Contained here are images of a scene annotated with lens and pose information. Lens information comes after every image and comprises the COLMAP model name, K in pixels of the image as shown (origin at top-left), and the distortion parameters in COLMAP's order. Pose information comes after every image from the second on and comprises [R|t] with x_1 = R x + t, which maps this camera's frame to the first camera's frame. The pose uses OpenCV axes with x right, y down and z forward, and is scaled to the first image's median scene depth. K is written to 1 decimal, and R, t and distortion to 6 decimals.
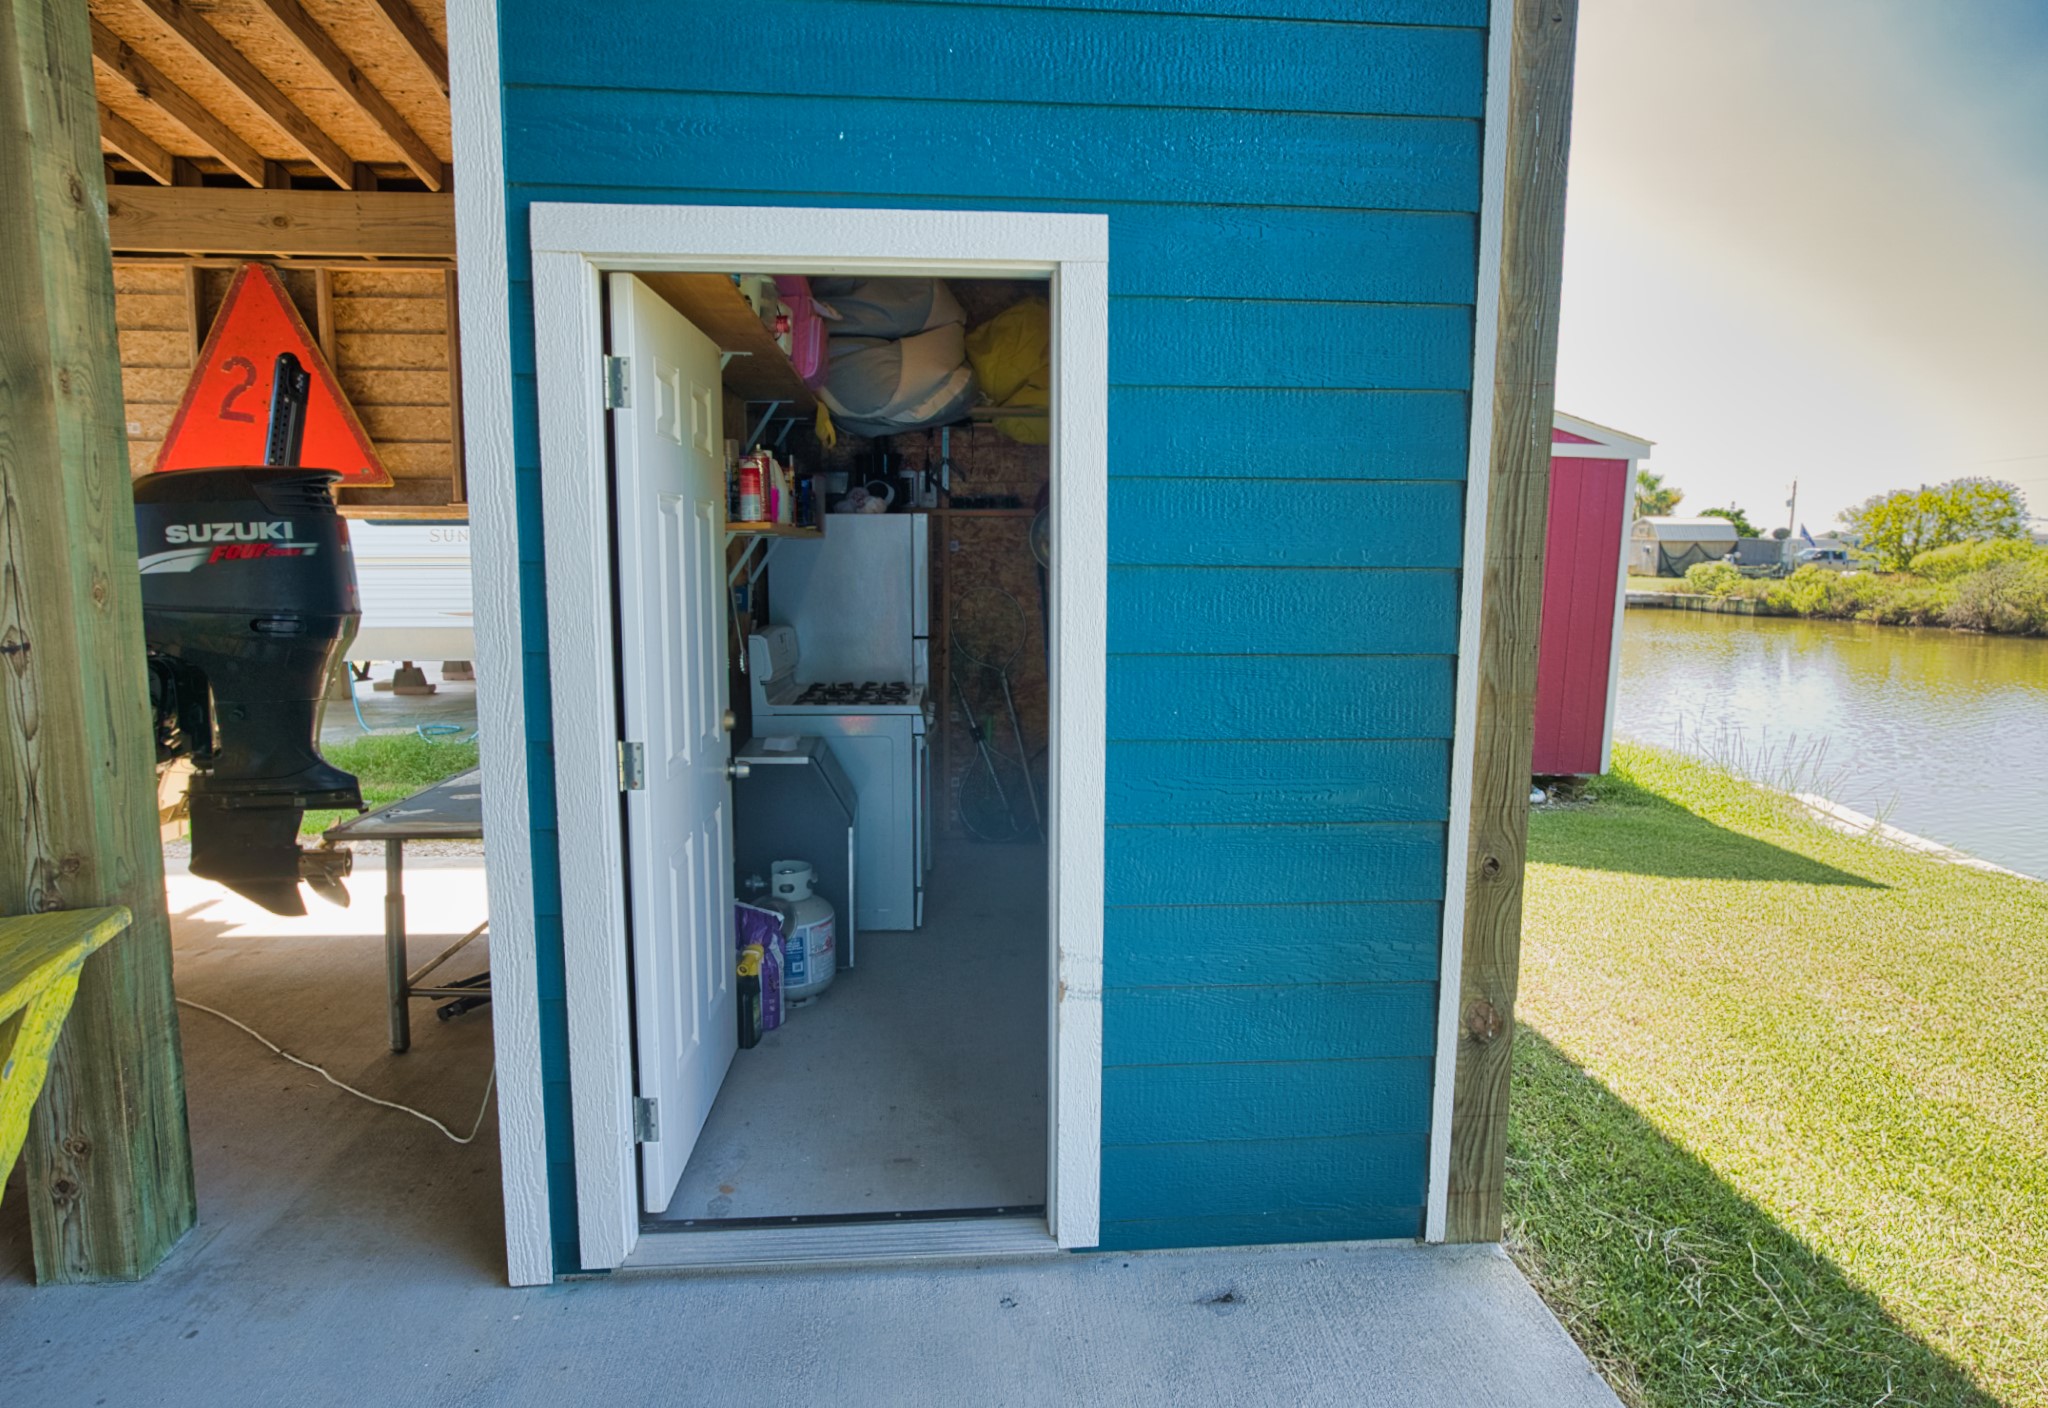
lens RADIAL K [[1179.7, 0, 1026.0], [0, 1179.7, 701.4], [0, 0, 1]] dist [-0.042415, 0.007685]
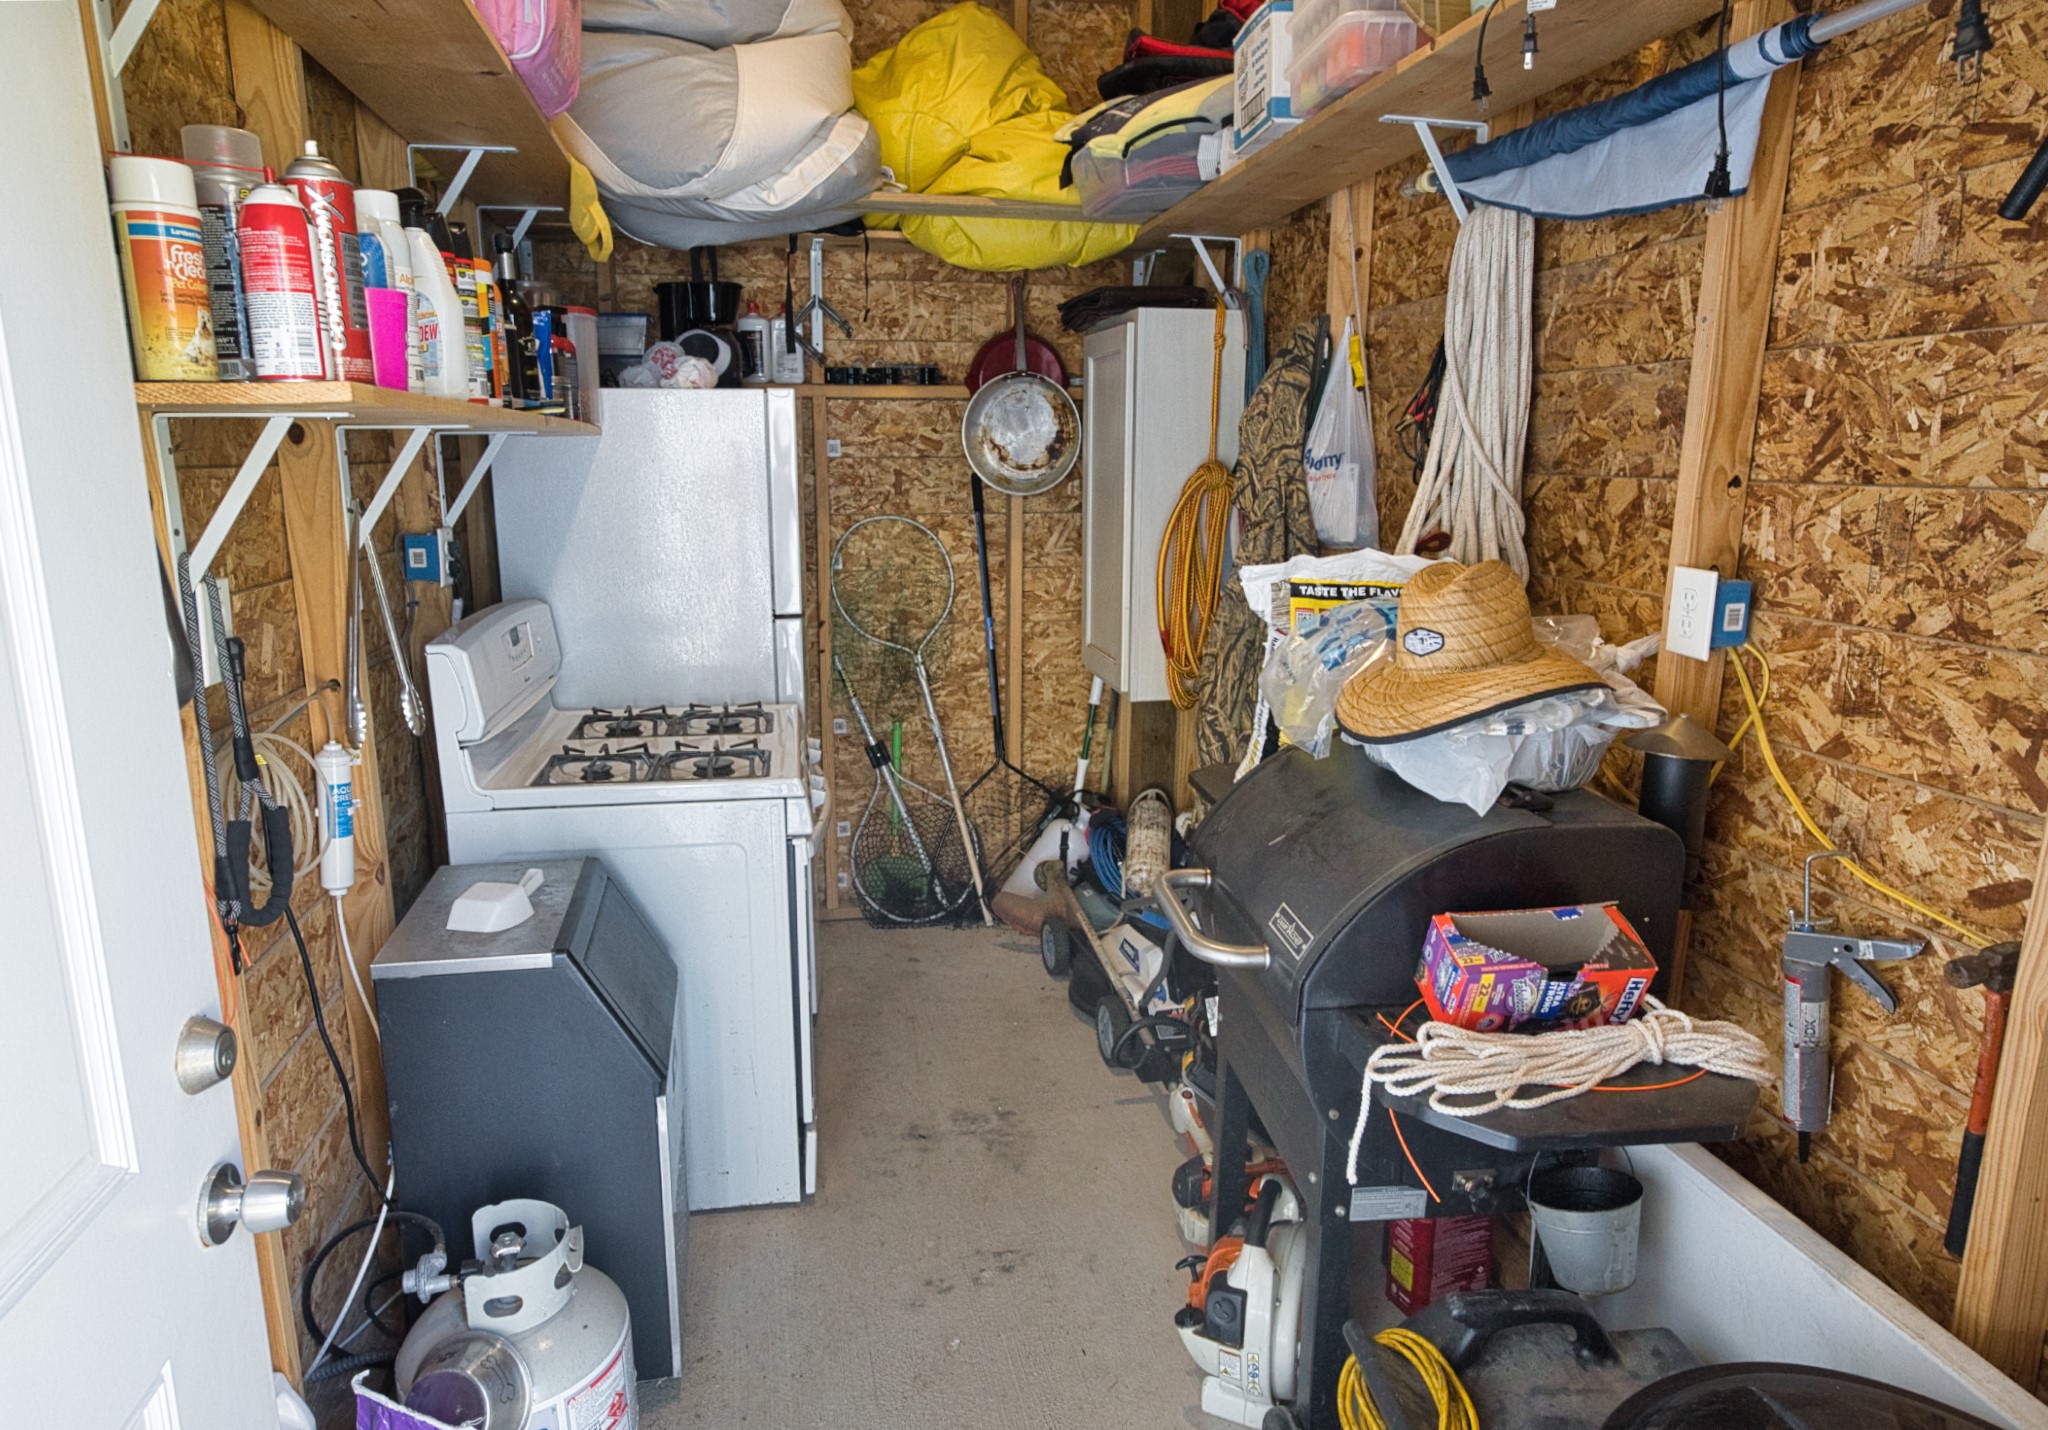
lens RADIAL K [[1252.3, 0, 1021.7], [0, 1252.3, 718.5], [0, 0, 1]] dist [-0.028828, 0.000736]
pose [[0.993281, -0.024979, 0.112998, -0.046647], [0.015462, 0.996318, 0.084331, -0.052923], [-0.114689, -0.082017, 0.990010, 0.390334]]
